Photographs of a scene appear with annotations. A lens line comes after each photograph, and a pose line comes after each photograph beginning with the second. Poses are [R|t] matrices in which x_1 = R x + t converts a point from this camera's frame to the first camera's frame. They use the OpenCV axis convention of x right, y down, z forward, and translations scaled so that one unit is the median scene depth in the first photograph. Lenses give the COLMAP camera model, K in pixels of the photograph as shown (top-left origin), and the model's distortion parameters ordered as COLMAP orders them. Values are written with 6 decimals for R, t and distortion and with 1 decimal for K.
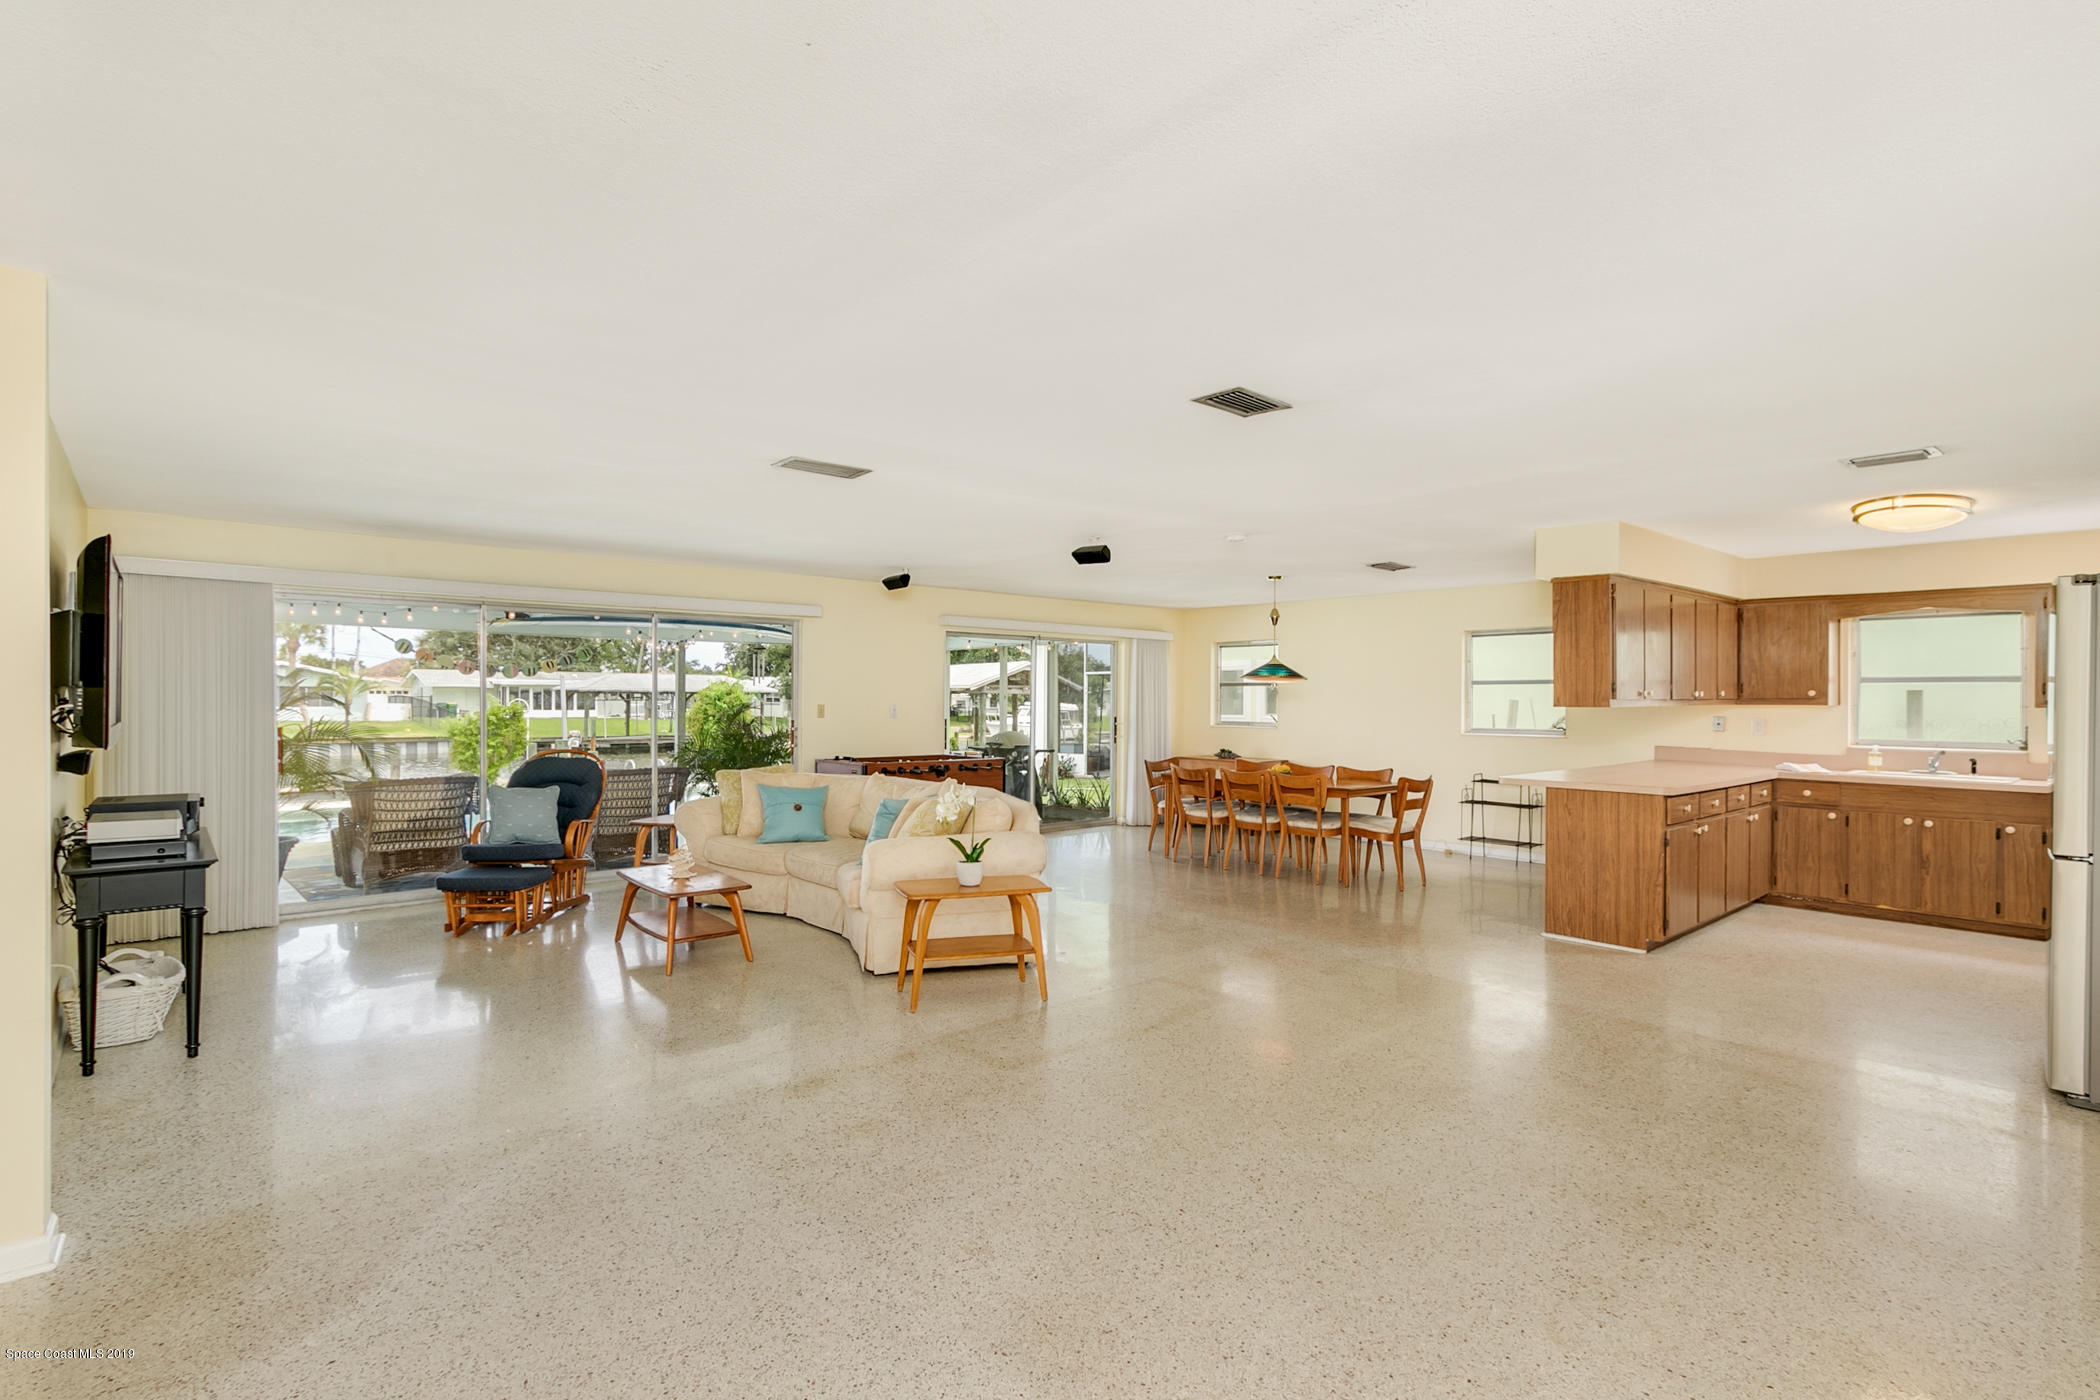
lens RADIAL K [[998.5, 0, 1032.8], [0, 998.5, 702.9], [0, 0, 1]] dist [-0.000296, -0.000162]
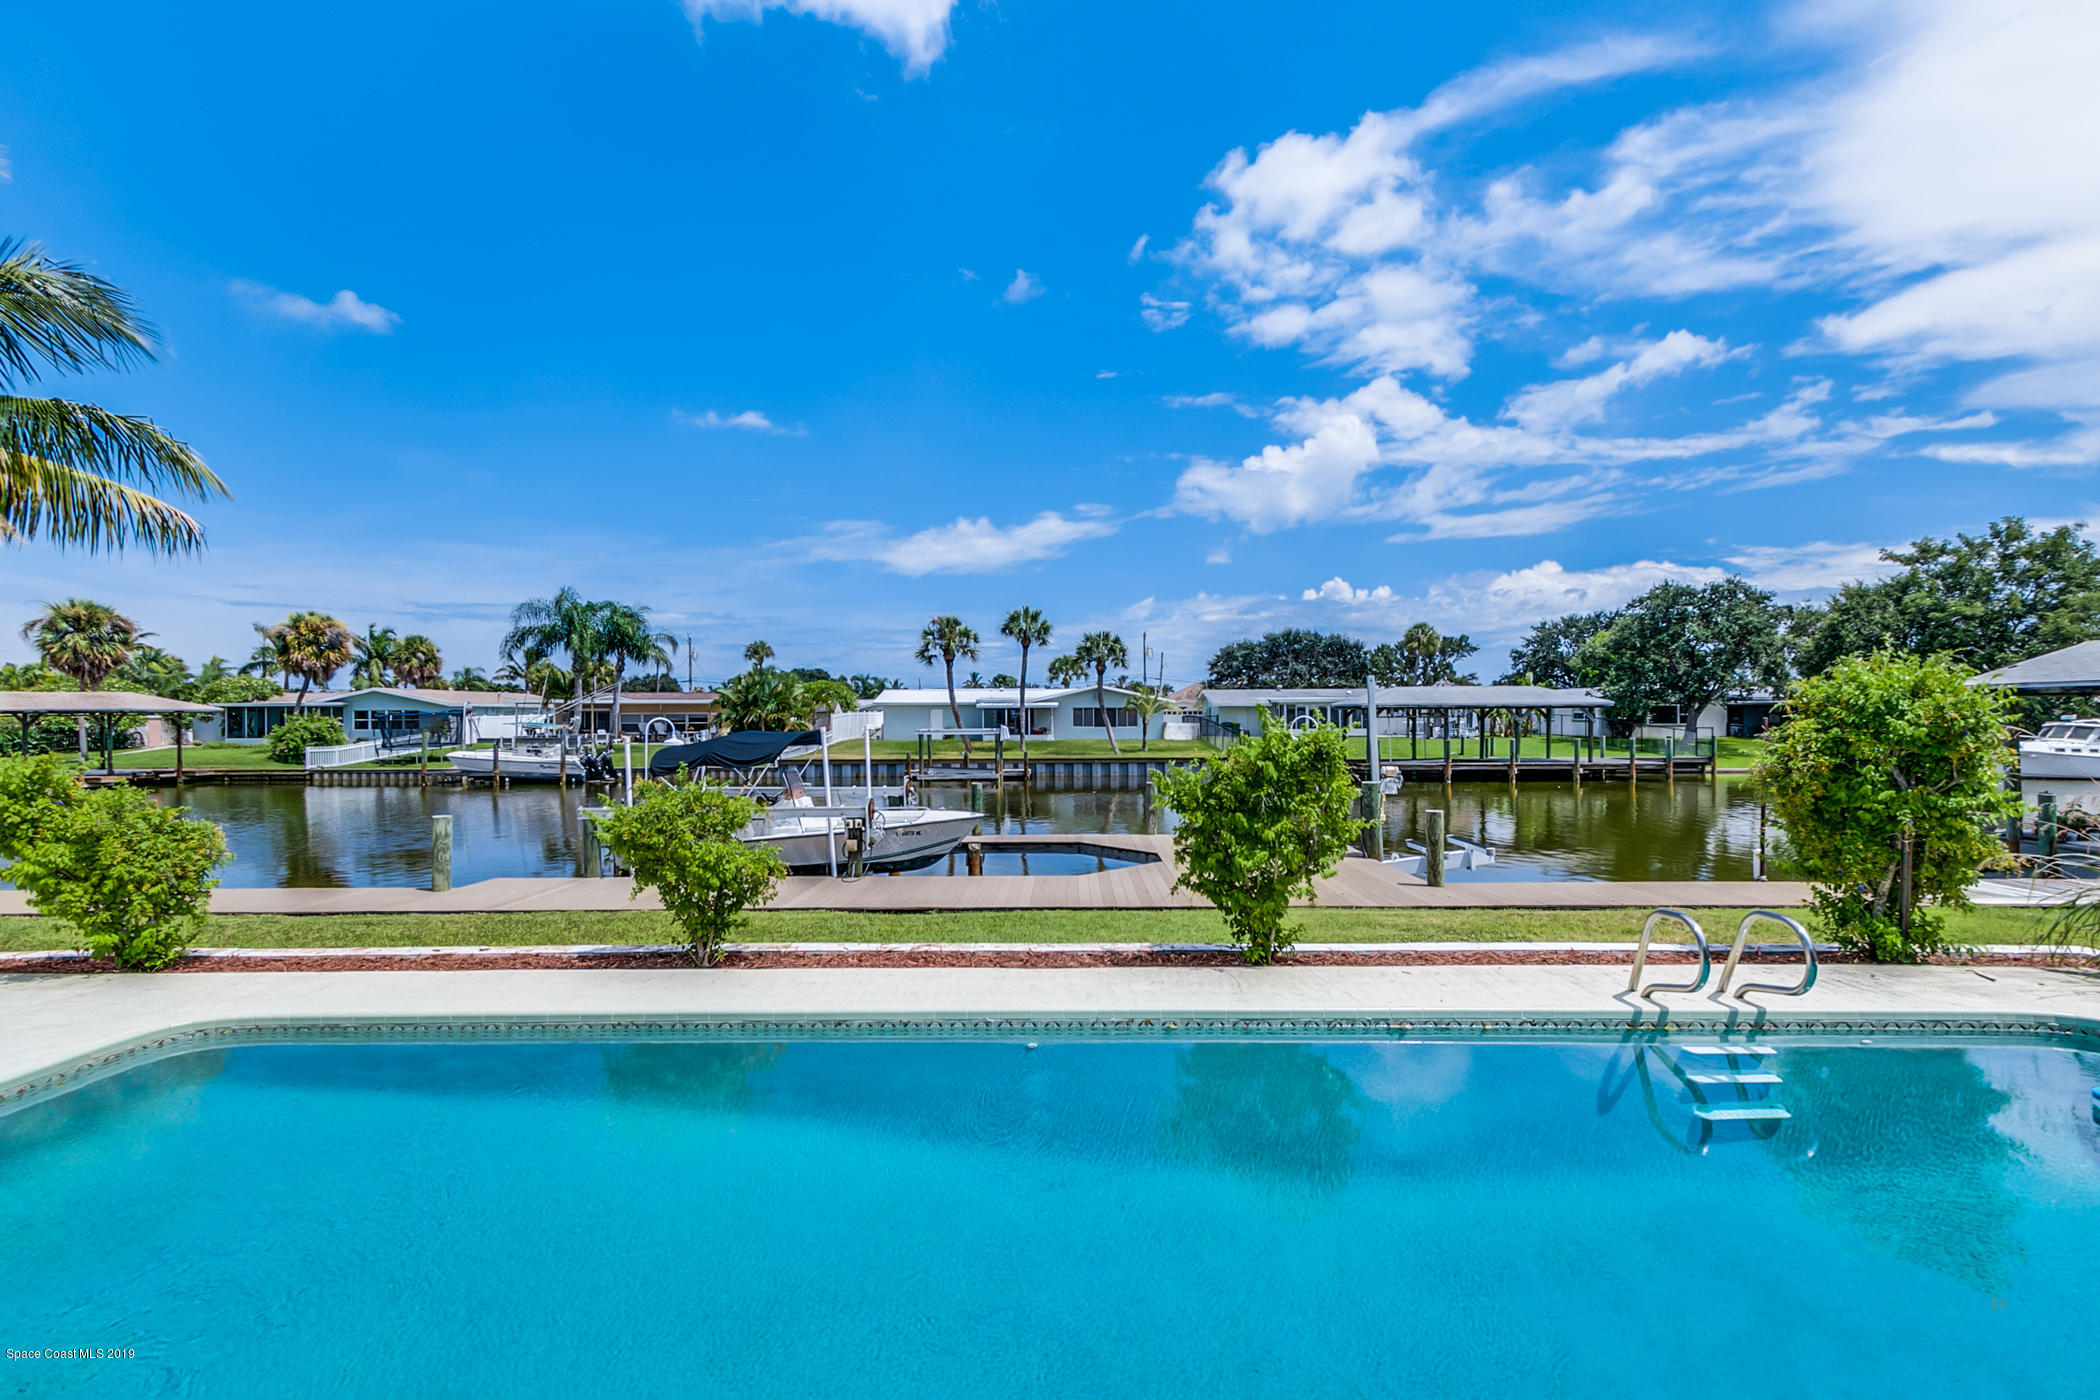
lens RADIAL K [[962.7, 0, 1052.3], [0, 962.7, 745.9], [0, 0, 1]] dist [0.006422, 0.000166]
pose [[0.752675, 0.012195, -0.658280, -0.792974], [0.005361, 0.999682, 0.024649, -0.004318], [0.658371, -0.022082, 0.752370, 1.469252]]
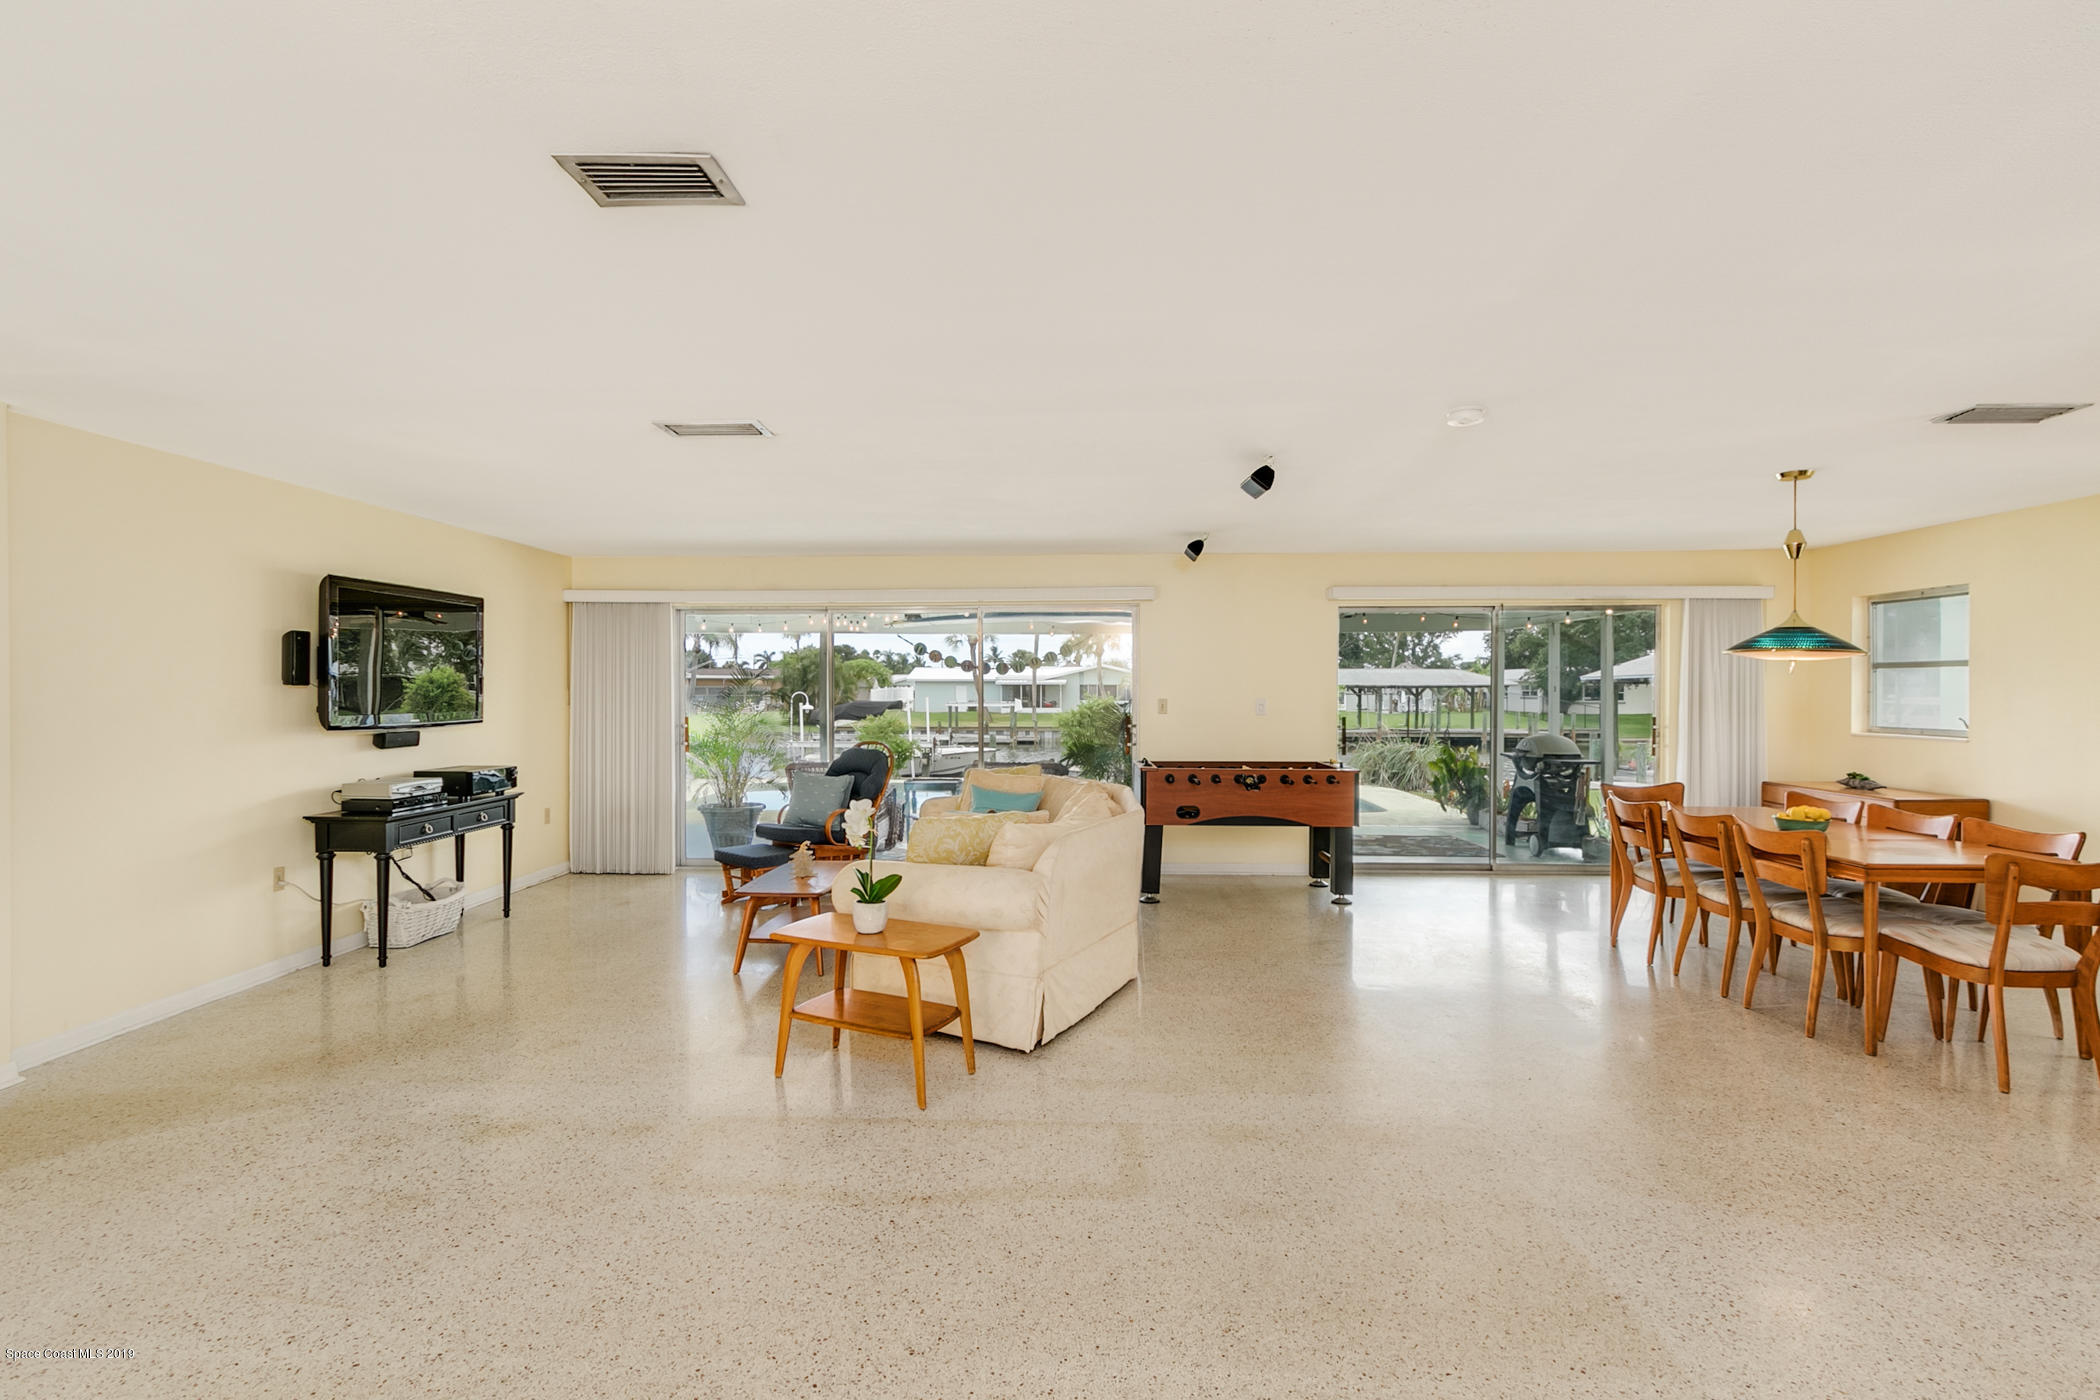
lens RADIAL K [[984.8, 0, 1042.1], [0, 984.8, 691.1], [0, 0, 1]] dist [0.000110, 0.000050]
pose [[0.729922, -0.004666, -0.683514, 0.375220], [0.000446, 0.999980, -0.006351, 0.000095], [0.683530, 0.004331, 0.729910, 0.358263]]
